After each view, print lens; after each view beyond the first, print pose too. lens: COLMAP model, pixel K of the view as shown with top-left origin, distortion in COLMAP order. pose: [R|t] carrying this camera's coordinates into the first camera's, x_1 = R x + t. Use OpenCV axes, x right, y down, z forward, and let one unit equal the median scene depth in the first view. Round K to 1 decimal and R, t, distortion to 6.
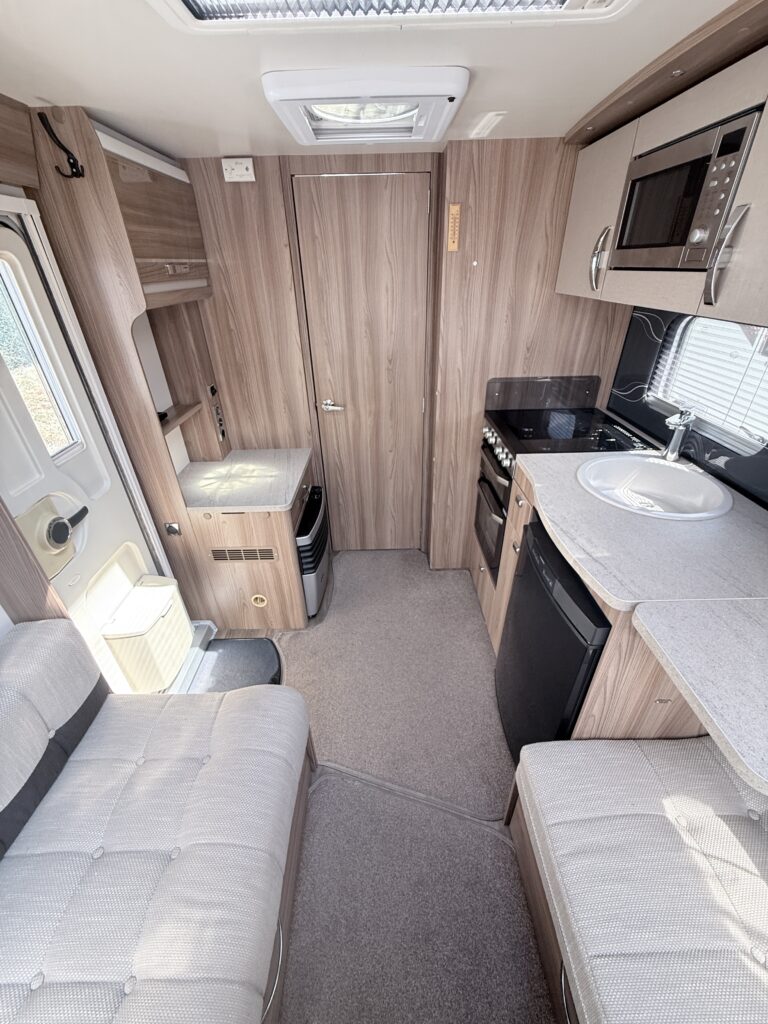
lens RADIAL K [[408.9, 0, 381.6], [0, 408.9, 516.1], [0, 0, 1]] dist [-0.000651, -0.000932]
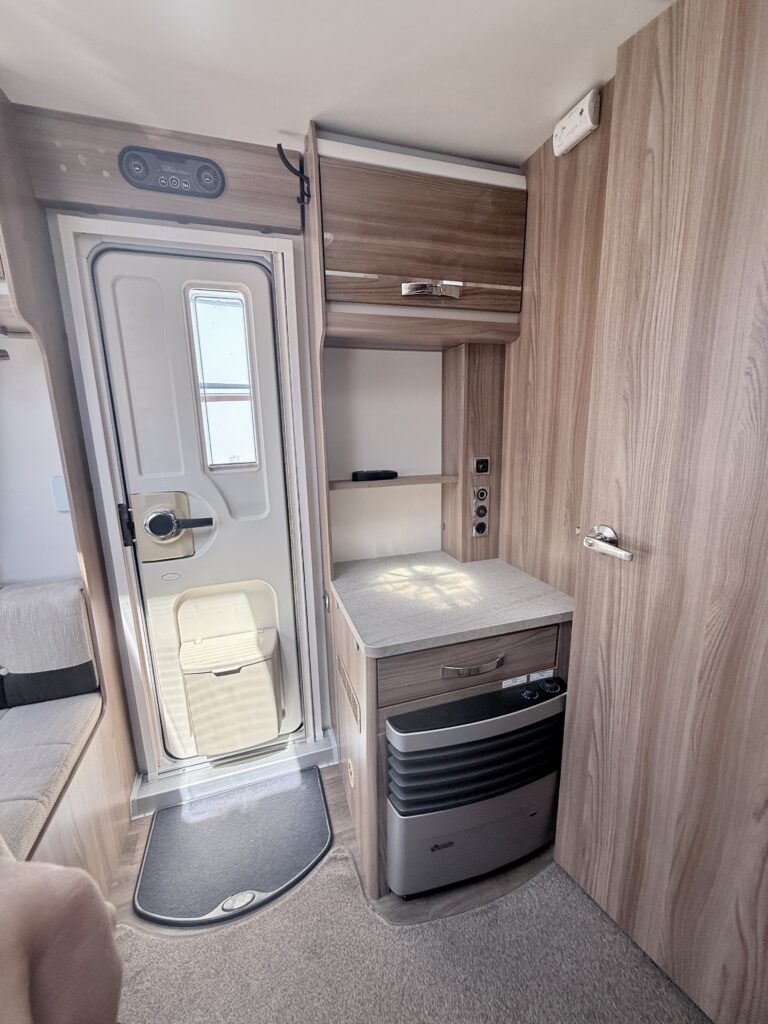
lens RADIAL K [[408.9, 0, 391.0], [0, 408.9, 500.9], [0, 0, 1]] dist [-0.000651, -0.000932]
pose [[0.304574, 0.221447, -0.926388, 0.220905], [-0.489681, 0.870627, 0.047123, -0.234783], [0.816974, 0.439282, 0.373609, 0.713998]]
